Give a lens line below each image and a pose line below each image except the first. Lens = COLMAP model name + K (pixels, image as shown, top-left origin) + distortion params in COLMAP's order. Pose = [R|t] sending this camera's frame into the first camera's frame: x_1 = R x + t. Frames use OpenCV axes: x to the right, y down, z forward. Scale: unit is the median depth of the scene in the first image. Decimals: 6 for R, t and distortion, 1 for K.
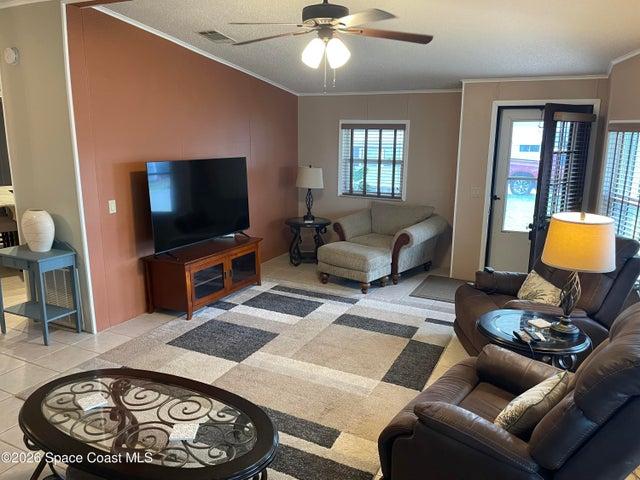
lens RADIAL K [[485.3, 0, 323.0], [0, 485.3, 239.7], [0, 0, 1]] dist [0.080286, -0.097288]
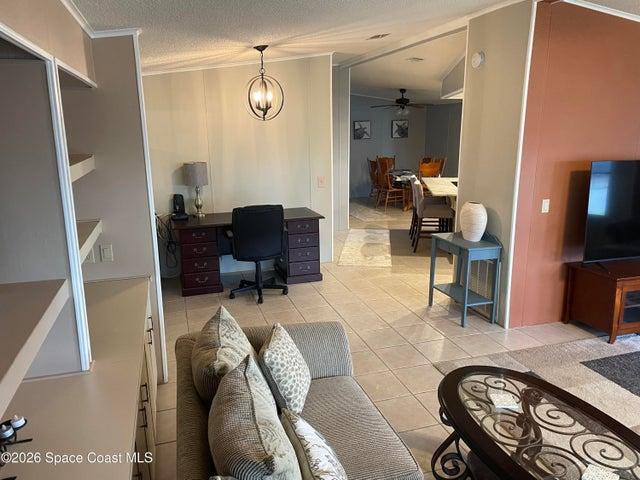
lens RADIAL K [[485.3, 0, 317.5], [0, 485.3, 239.2], [0, 0, 1]] dist [0.080286, -0.097288]
pose [[0.677506, 0.148492, -0.720372, -0.027393], [-0.144172, 0.987220, 0.067904, -0.003800], [0.721248, 0.057852, 0.690256, 0.011425]]
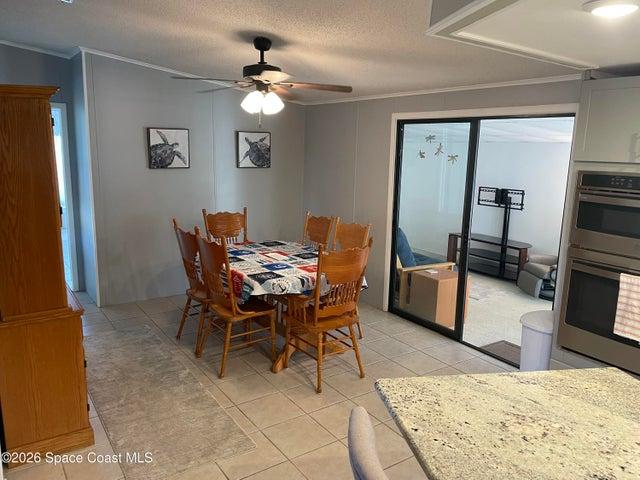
lens RADIAL K [[485.3, 0, 325.4], [0, 485.3, 236.0], [0, 0, 1]] dist [0.080286, -0.097288]
pose [[0.873474, 0.099813, -0.476531, -1.045140], [-0.125340, 0.991870, -0.021991, -0.282566], [0.470462, 0.078937, 0.878883, 1.257163]]
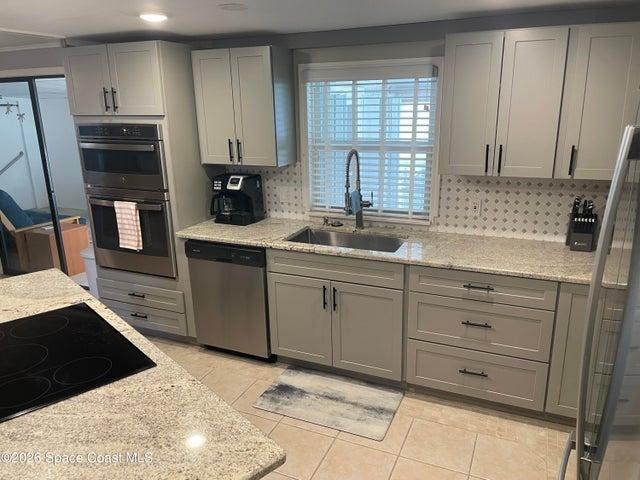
lens RADIAL K [[485.3, 0, 322.8], [0, 485.3, 242.9], [0, 0, 1]] dist [0.080286, -0.097288]
pose [[0.998798, -0.039568, 0.028944, -0.684938], [0.037822, 0.997567, 0.058565, -0.261573], [-0.031190, -0.057400, 0.997864, 1.152309]]
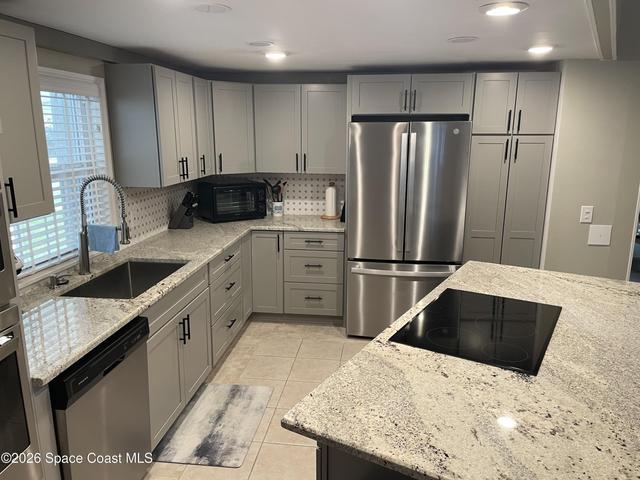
lens RADIAL K [[485.3, 0, 323.3], [0, 485.3, 244.0], [0, 0, 1]] dist [0.080286, -0.097288]
pose [[-0.325730, -0.228887, 0.917339, -1.306736], [0.197497, 0.932377, 0.302767, -0.411774], [-0.924605, 0.279792, -0.258499, 1.831604]]
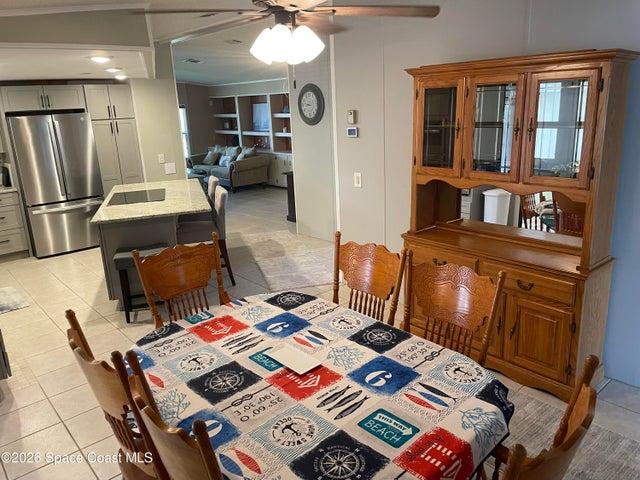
lens RADIAL K [[485.3, 0, 324.9], [0, 485.3, 230.5], [0, 0, 1]] dist [0.080286, -0.097288]
pose [[-0.923044, -0.069792, 0.378309, -1.828466], [0.116217, 0.886865, 0.447173, -0.575488], [-0.366718, 0.456726, -0.810505, 2.444363]]
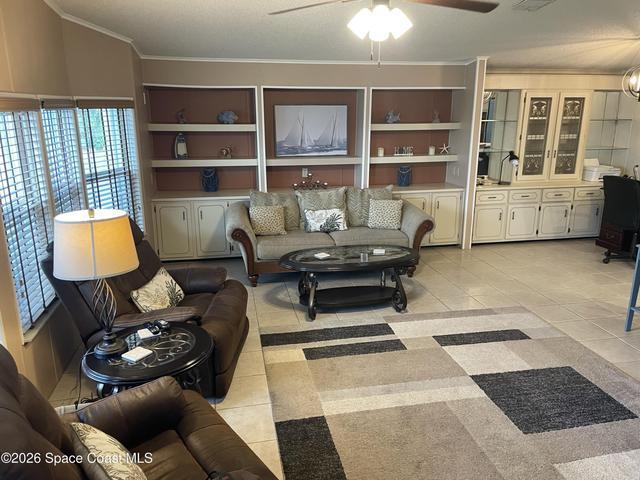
lens RADIAL K [[485.3, 0, 324.3], [0, 485.3, 240.5], [0, 0, 1]] dist [0.080286, -0.097288]
pose [[-0.793207, 0.148492, -0.590570, 0.472790], [-0.141212, 0.898524, 0.415589, -0.270042], [0.592352, 0.413044, -0.691747, 1.221528]]
